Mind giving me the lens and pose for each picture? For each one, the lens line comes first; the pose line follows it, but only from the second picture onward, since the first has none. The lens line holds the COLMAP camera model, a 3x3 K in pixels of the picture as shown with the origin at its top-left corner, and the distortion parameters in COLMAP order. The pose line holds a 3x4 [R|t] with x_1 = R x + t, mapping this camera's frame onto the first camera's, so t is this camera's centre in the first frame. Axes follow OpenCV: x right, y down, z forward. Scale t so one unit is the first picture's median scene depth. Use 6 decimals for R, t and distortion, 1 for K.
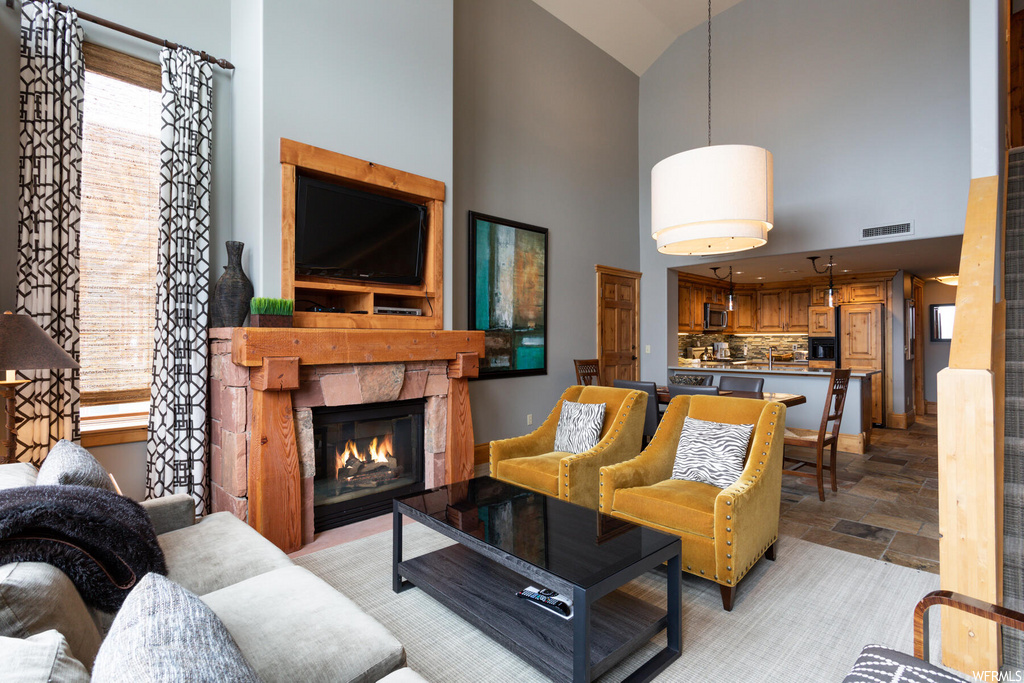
lens RADIAL K [[494.1, 0, 513.0], [0, 494.1, 336.4], [0, 0, 1]] dist [0.004392, 0.000116]
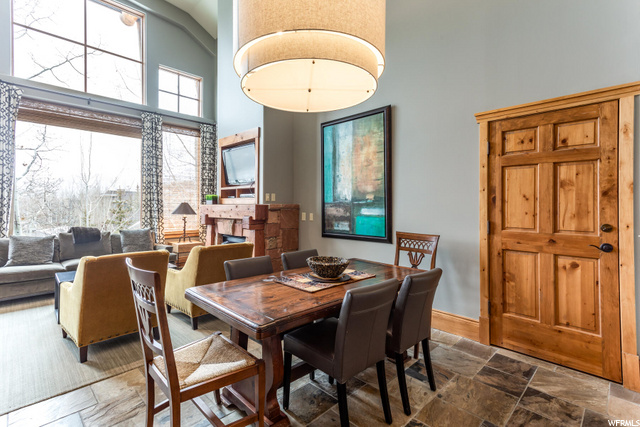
lens RADIAL K [[305.6, 0, 313.9], [0, 305.6, 201.9], [0, 0, 1]] dist [0.024328, 0.000349]
pose [[0.003267, -0.009790, -0.999947, 0.632217], [0.004416, 0.999942, -0.009775, -0.005174], [0.999985, -0.004384, 0.003310, 0.732970]]
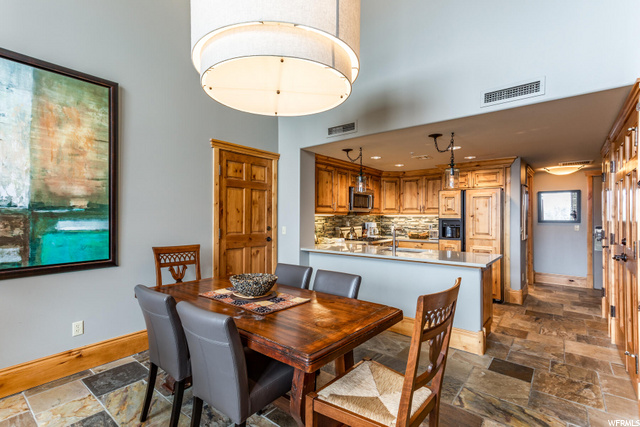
lens RADIAL K [[303.4, 0, 318.2], [0, 303.4, 215.1], [0, 0, 1]] dist [0.022529, 0.000292]
pose [[0.993786, 0.005640, 0.111165, 0.296702], [-0.006074, 0.999975, 0.003567, -0.008241], [-0.111143, -0.004220, 0.993796, 0.412944]]
